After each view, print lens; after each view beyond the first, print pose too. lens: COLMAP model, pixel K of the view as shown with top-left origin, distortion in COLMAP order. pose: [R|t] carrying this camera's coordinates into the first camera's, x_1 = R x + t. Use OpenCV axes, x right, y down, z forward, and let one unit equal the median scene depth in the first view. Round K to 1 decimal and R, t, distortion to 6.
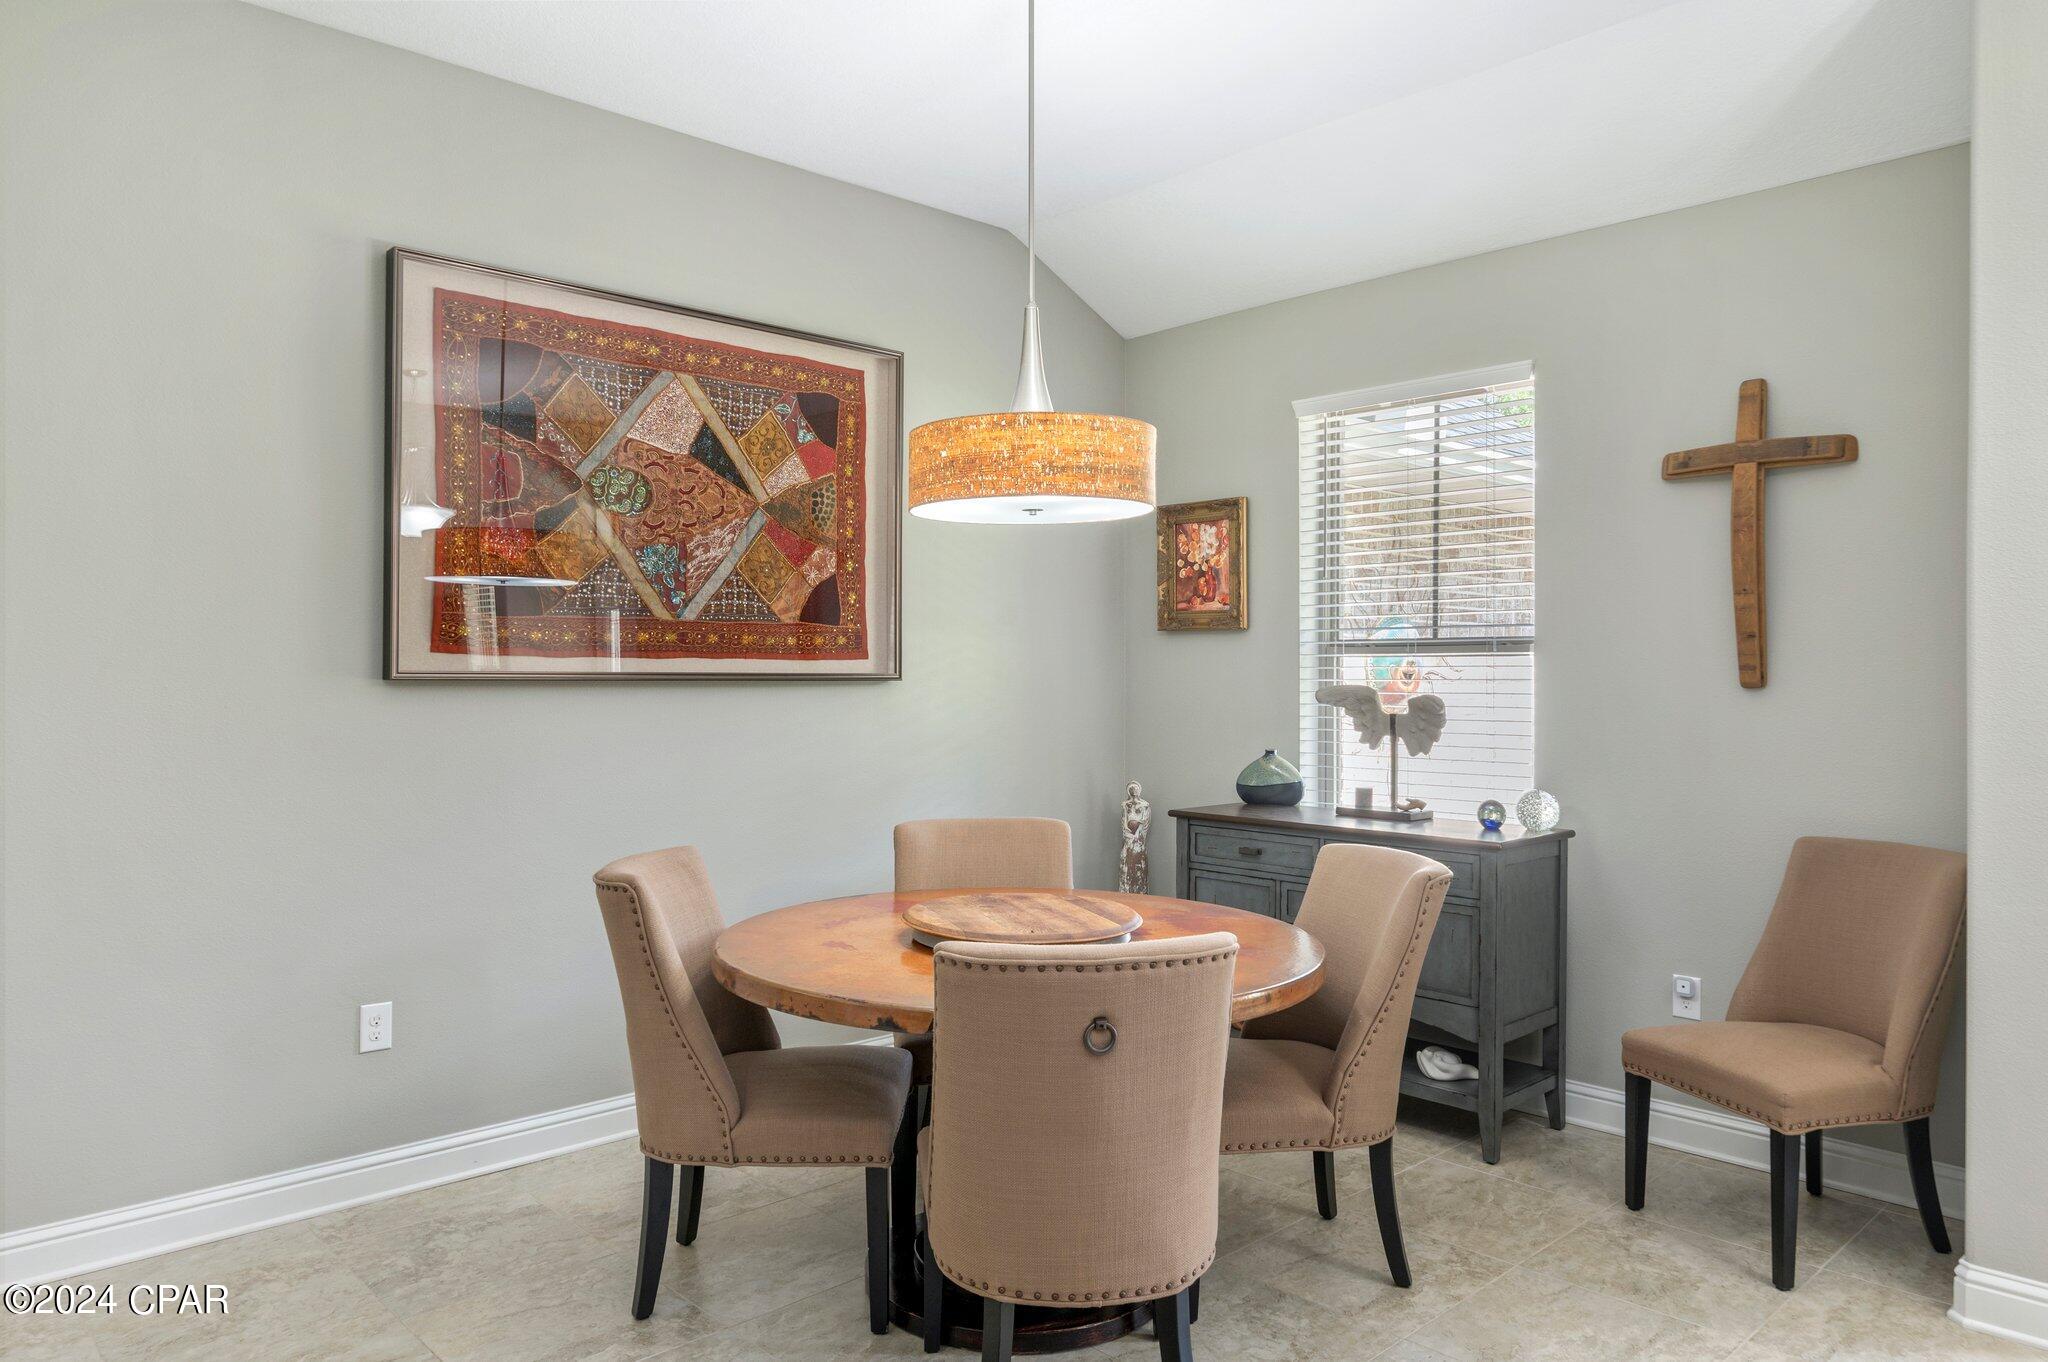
lens RADIAL K [[1279.6, 0, 1015.0], [0, 1279.6, 675.3], [0, 0, 1]] dist [0.003395, 0.000304]
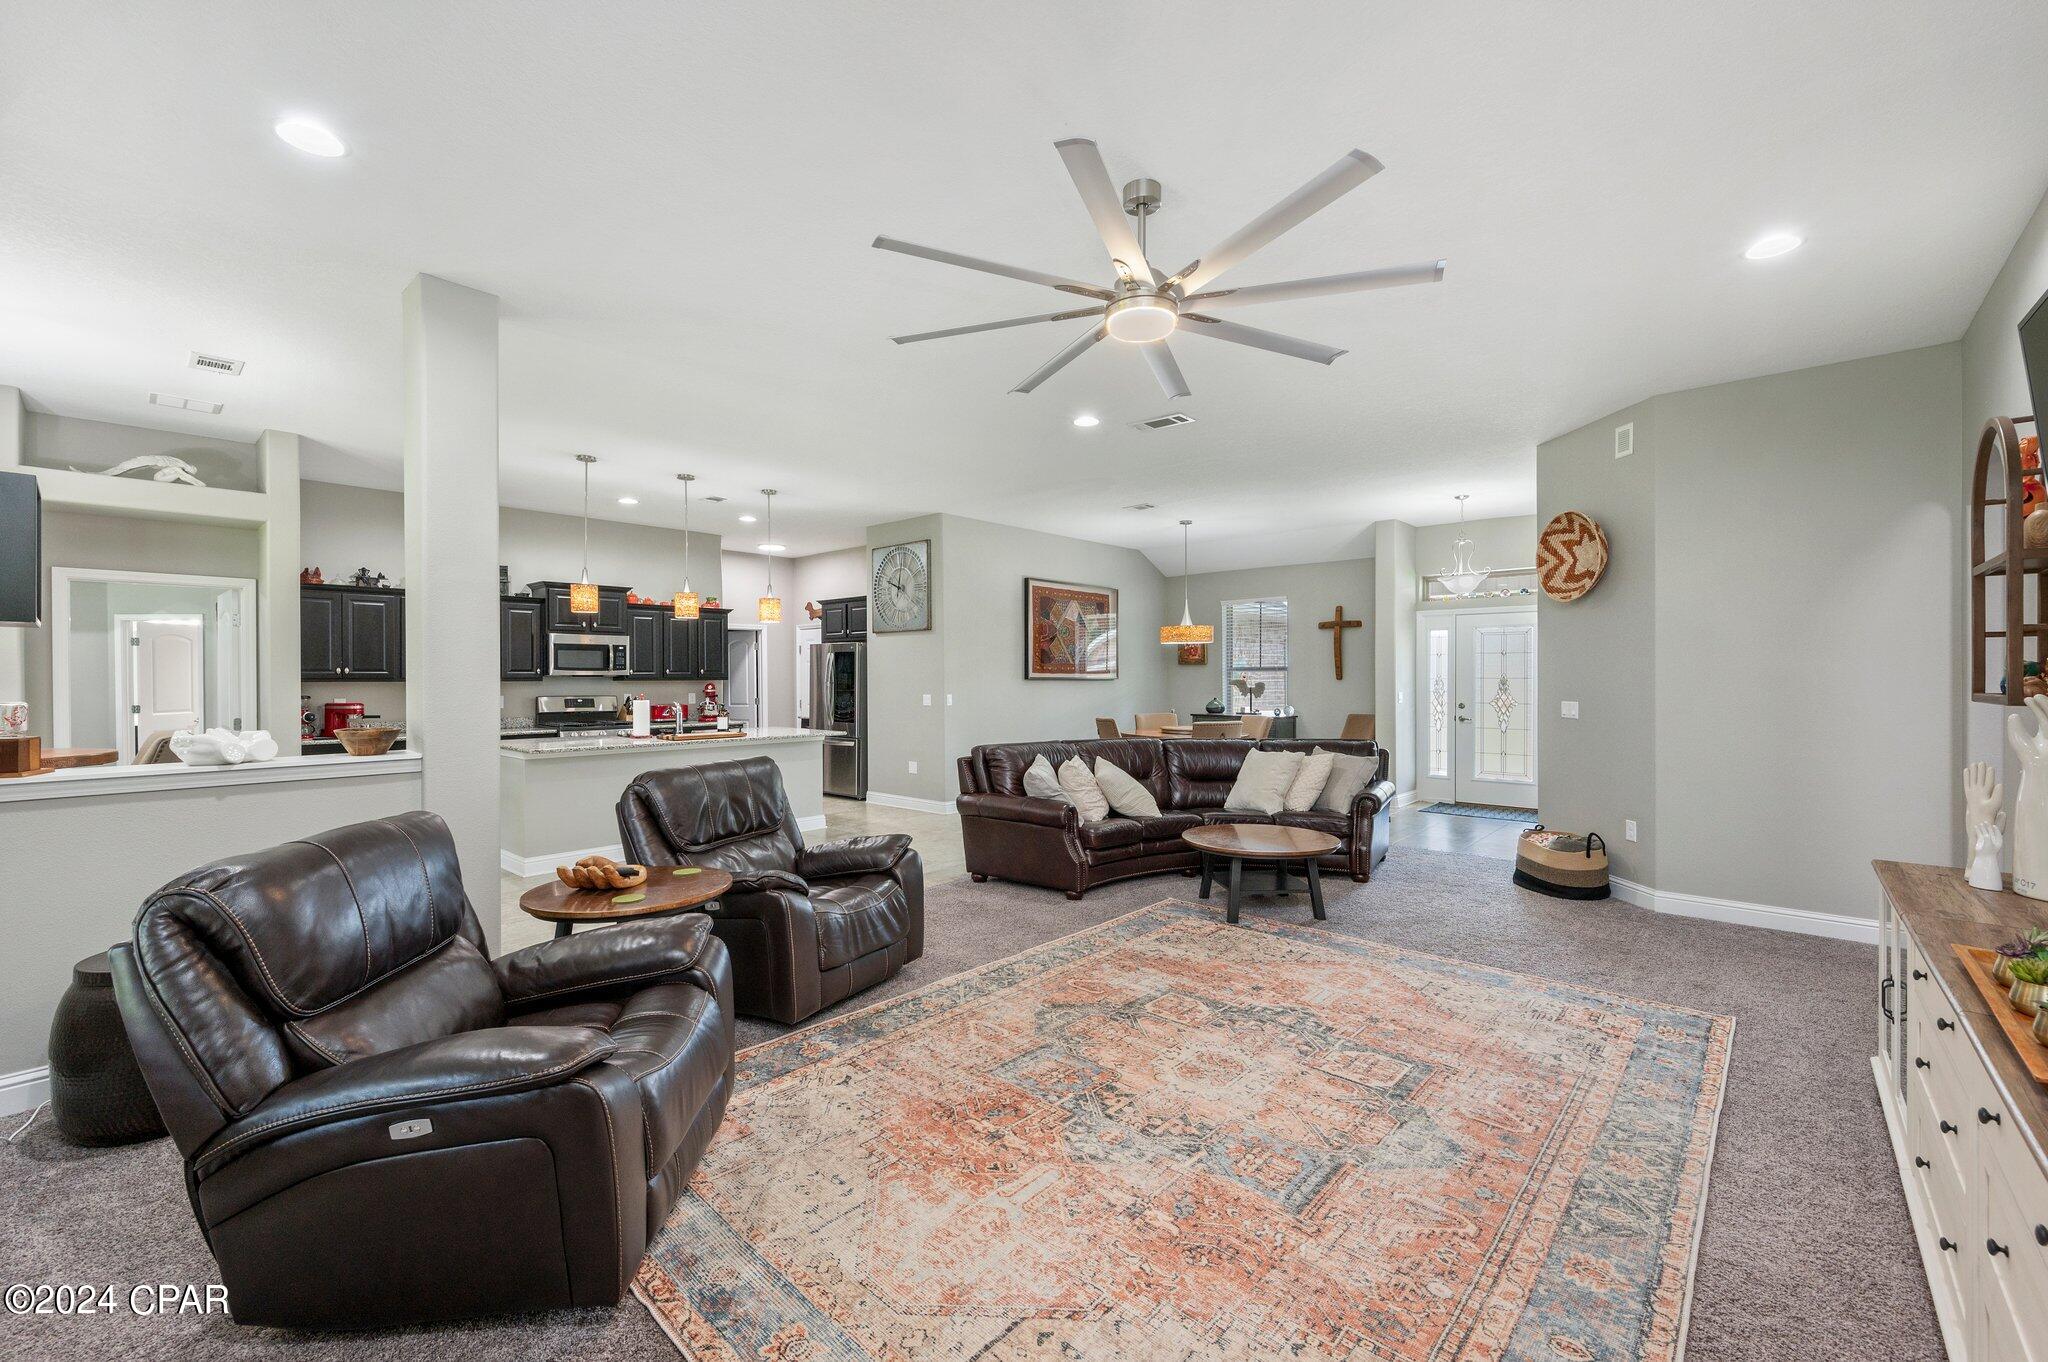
lens RADIAL K [[825.1, 0, 997.0], [0, 825.1, 675.6], [0, 0, 1]] dist [0.000082, 0.000531]
pose [[0.997236, -0.003301, 0.074229, -0.685535], [0.003364, 0.999994, -0.000726, -0.006185], [-0.074226, 0.000973, 0.997241, -1.491510]]
